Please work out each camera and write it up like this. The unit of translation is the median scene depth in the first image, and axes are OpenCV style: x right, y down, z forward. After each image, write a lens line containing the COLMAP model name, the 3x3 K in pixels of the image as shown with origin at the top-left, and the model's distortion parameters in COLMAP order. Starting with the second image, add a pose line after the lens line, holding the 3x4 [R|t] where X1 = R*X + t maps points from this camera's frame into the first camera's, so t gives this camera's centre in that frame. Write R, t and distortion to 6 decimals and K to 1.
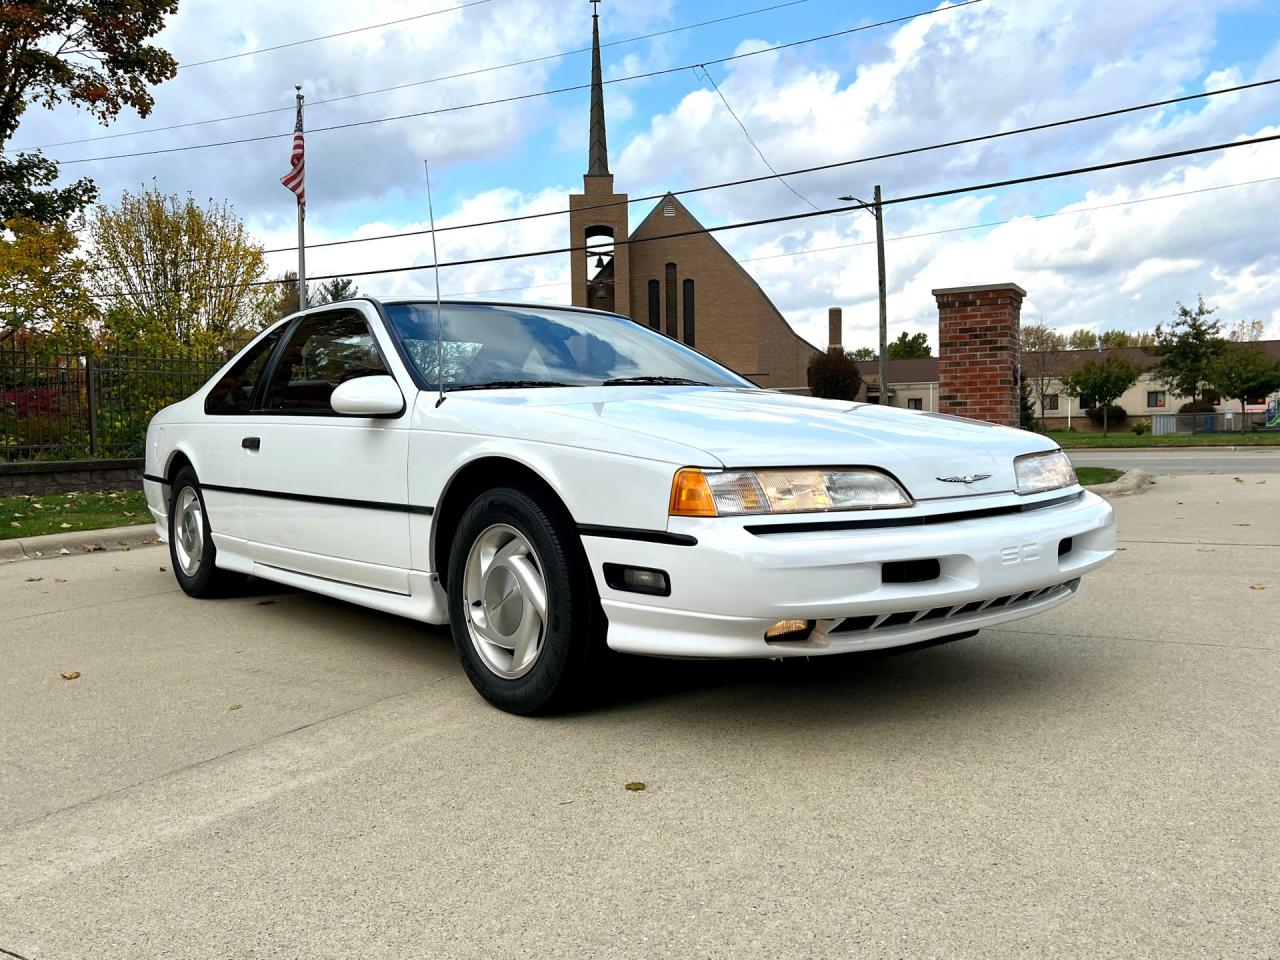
lens RADIAL K [[1125.9, 0, 633.2], [0, 1125.9, 482.3], [0, 0, 1]] dist [0.066412, -0.061888]
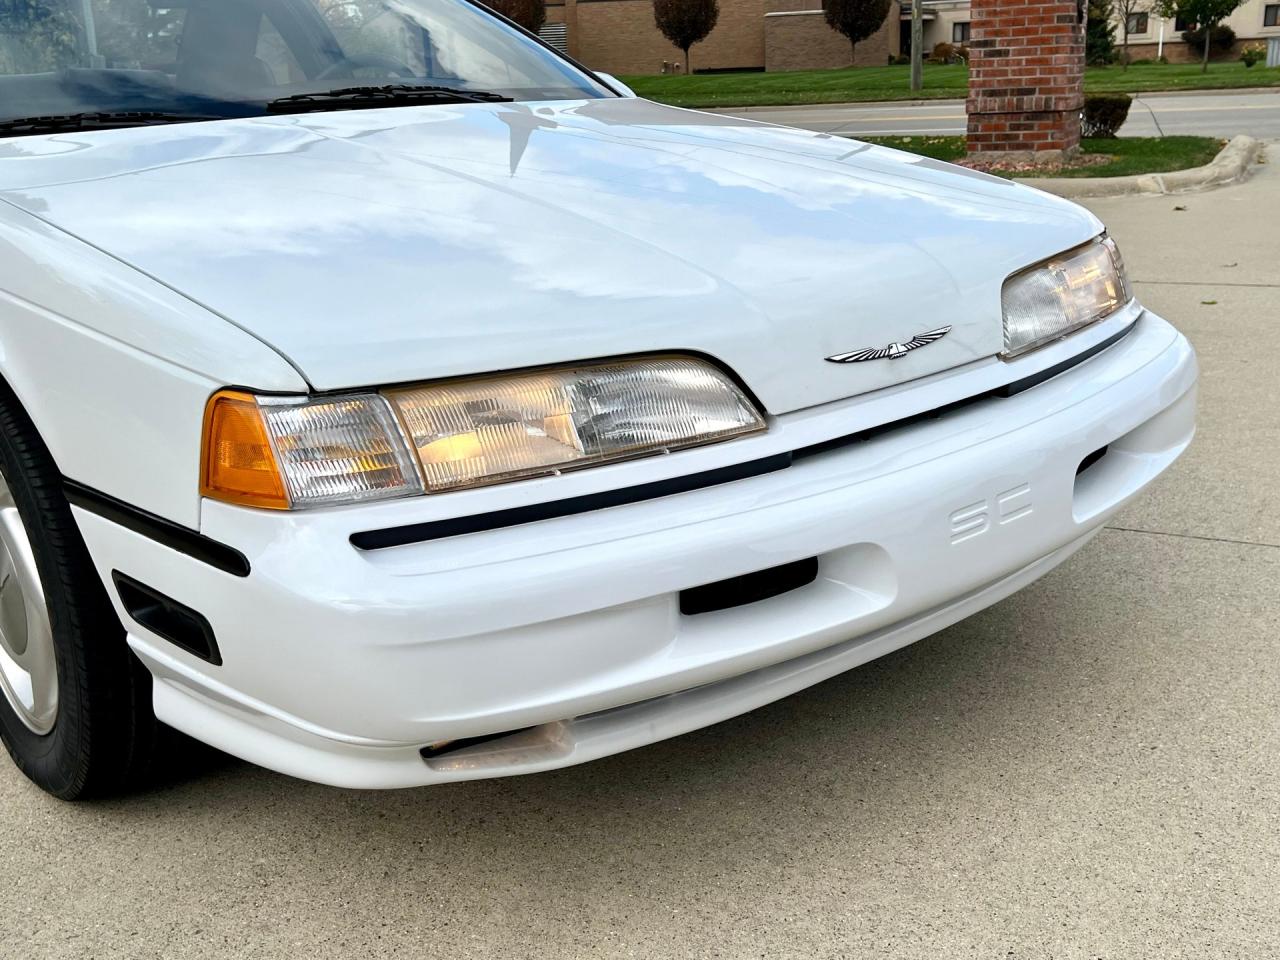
lens RADIAL K [[1368.0, 0, 647.7], [0, 1368.0, 480.0], [0, 0, 1]] dist [0.030734, 0.000000]
pose [[0.999476, -0.028080, 0.016090, 0.075354], [0.023268, 0.969050, 0.245766, -0.039920], [-0.022493, -0.245263, 0.969196, 0.178582]]
